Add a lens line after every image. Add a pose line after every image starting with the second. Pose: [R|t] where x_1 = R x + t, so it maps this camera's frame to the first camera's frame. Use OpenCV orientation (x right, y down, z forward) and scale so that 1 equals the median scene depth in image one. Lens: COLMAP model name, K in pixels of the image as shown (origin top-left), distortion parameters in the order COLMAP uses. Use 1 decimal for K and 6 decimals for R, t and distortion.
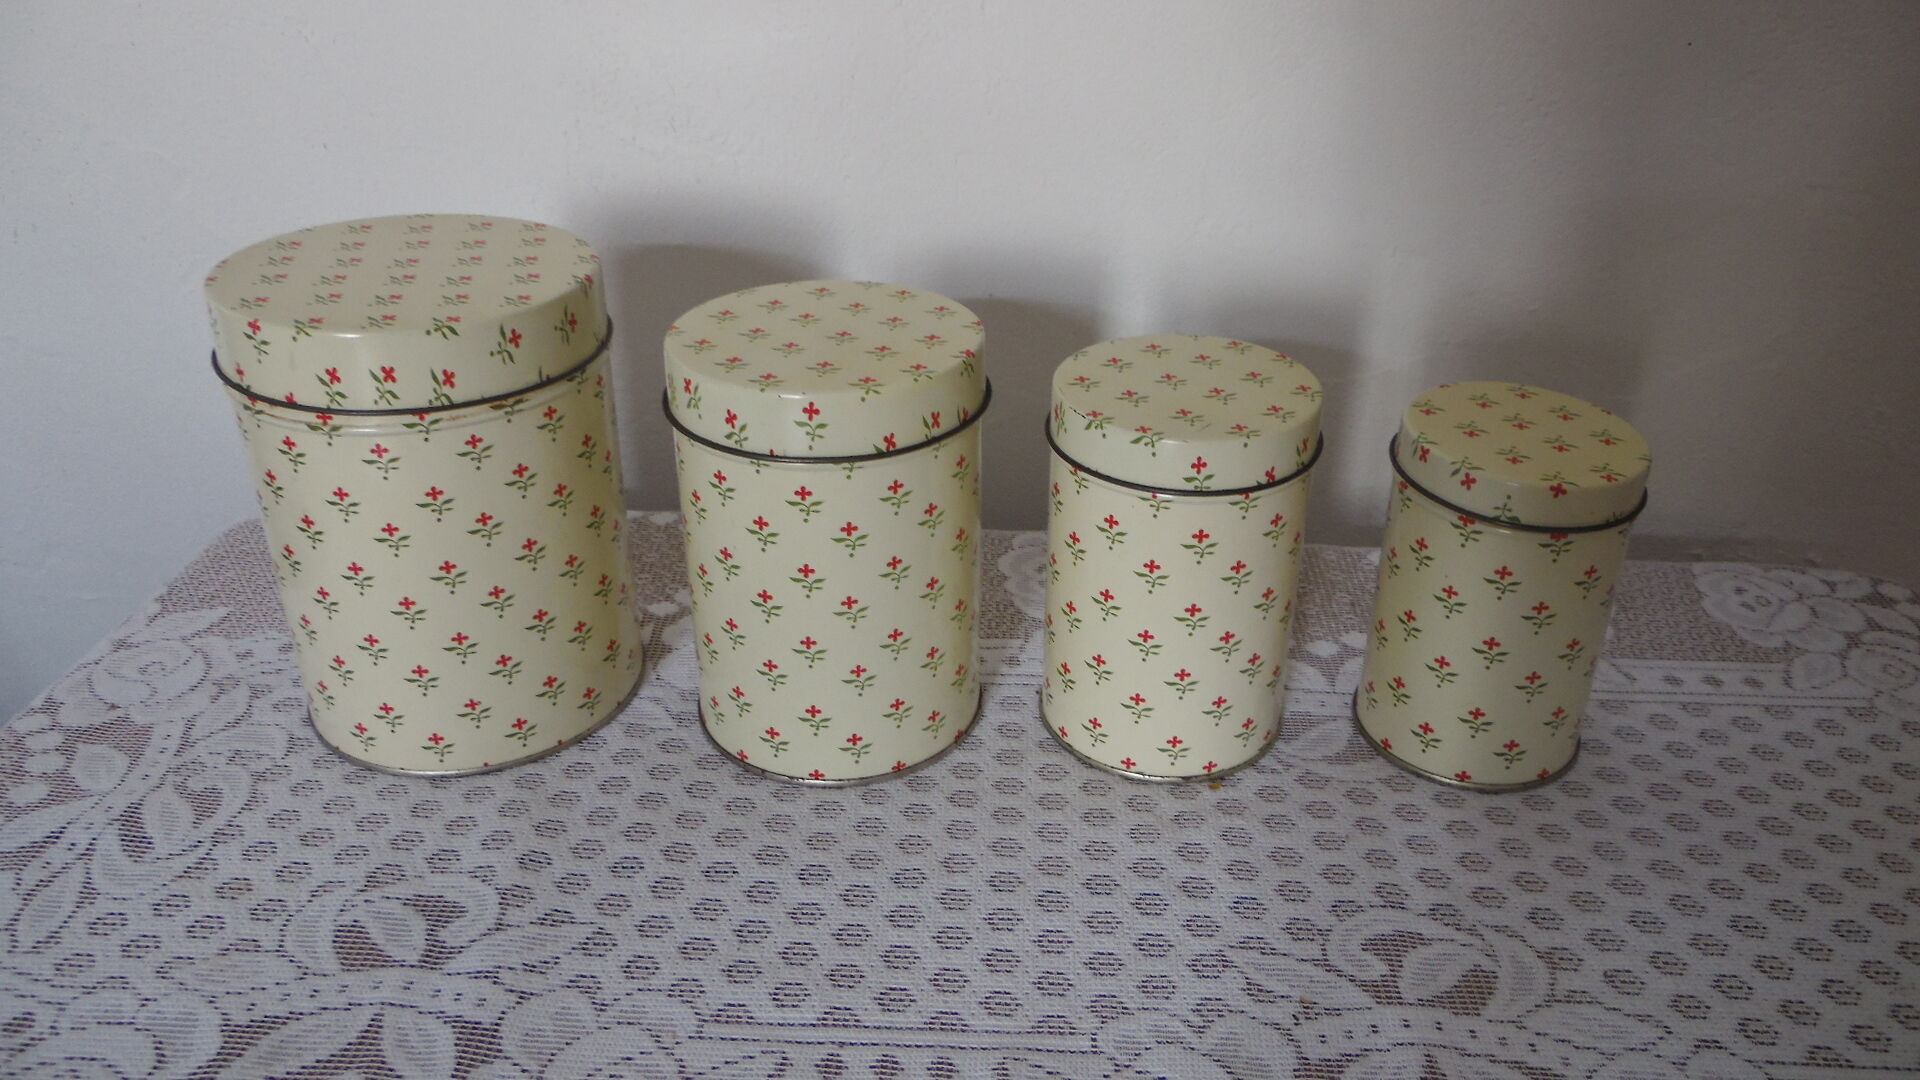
lens RADIAL K [[1411.5, 0, 960.0], [0, 1411.5, 540.0], [0, 0, 1]] dist [-0.000252, 0.005210]
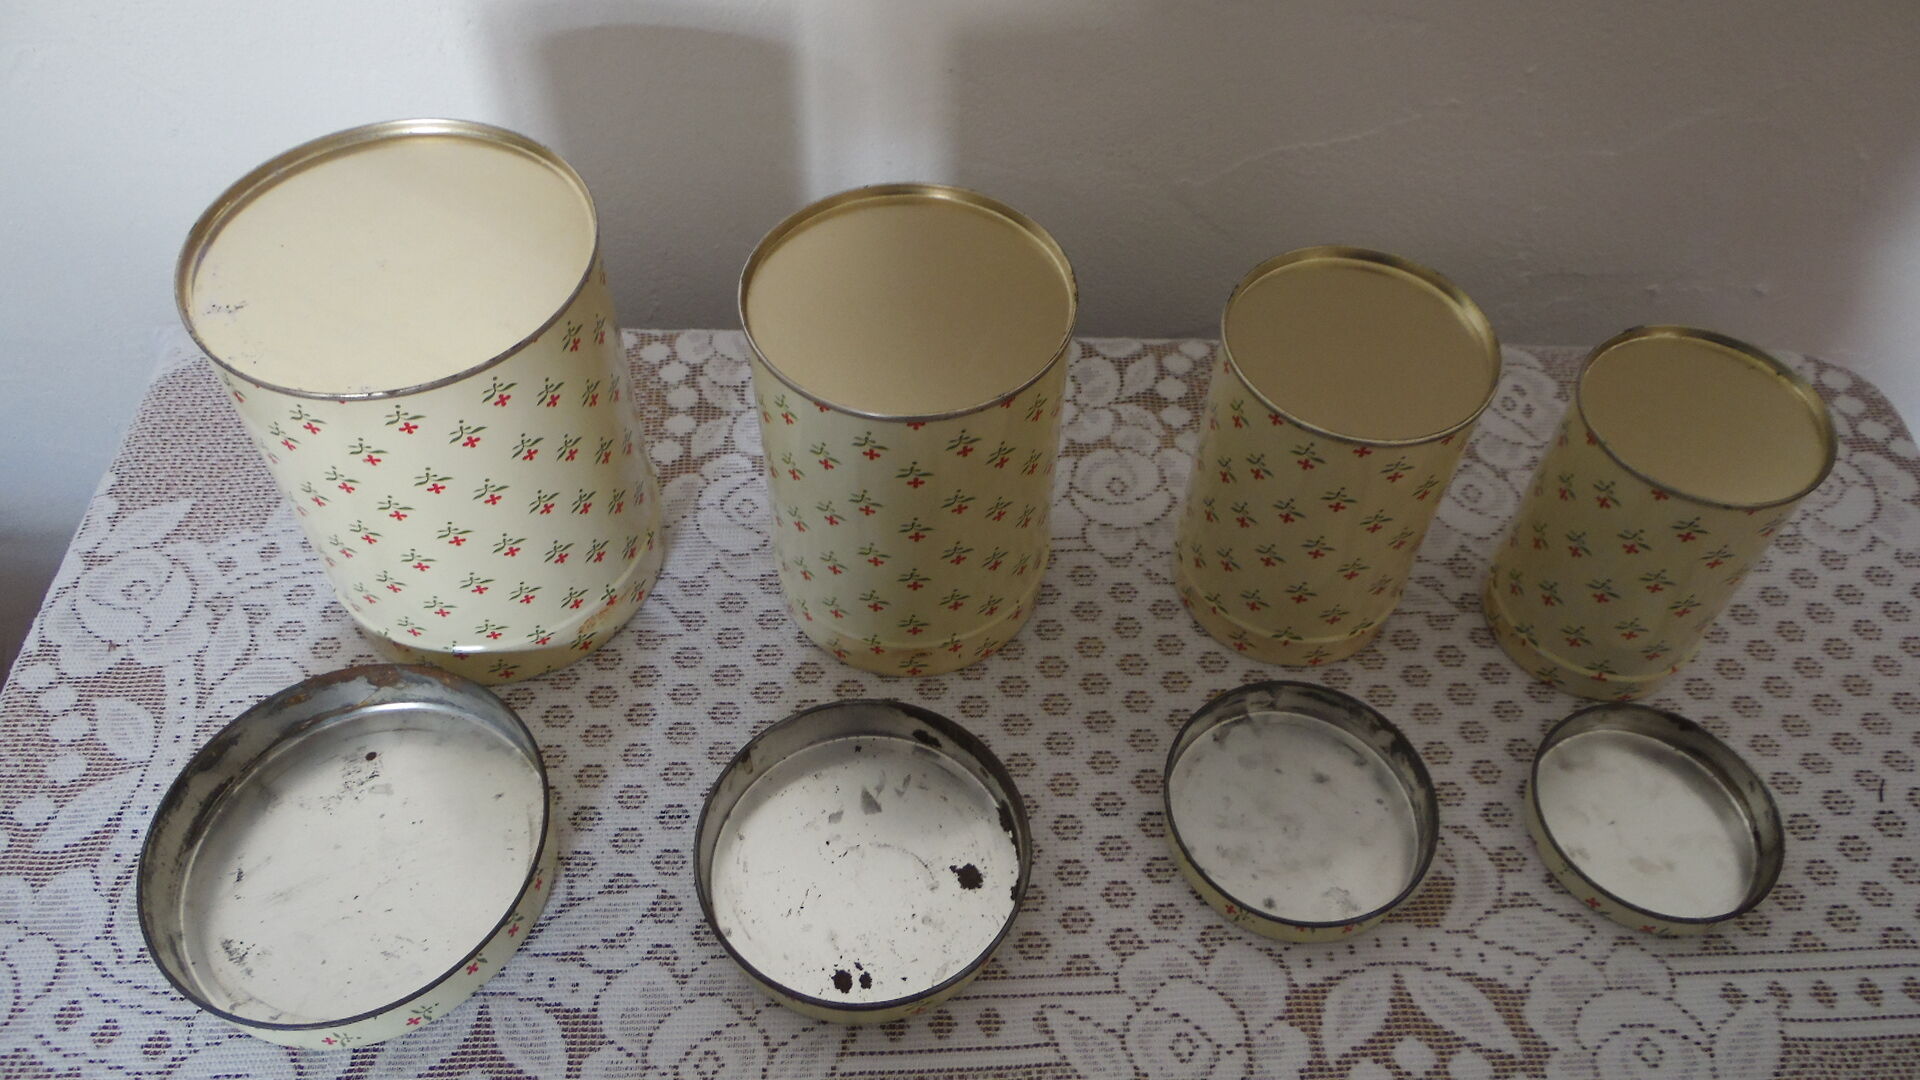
lens RADIAL K [[1411.5, 0, 960.0], [0, 1411.5, 540.0], [0, 0, 1]] dist [-0.000252, 0.005210]
pose [[0.995846, -0.061640, 0.067010, -0.081547], [0.029950, 0.916793, 0.398239, -0.407661], [-0.085982, -0.394578, 0.914831, 0.081389]]
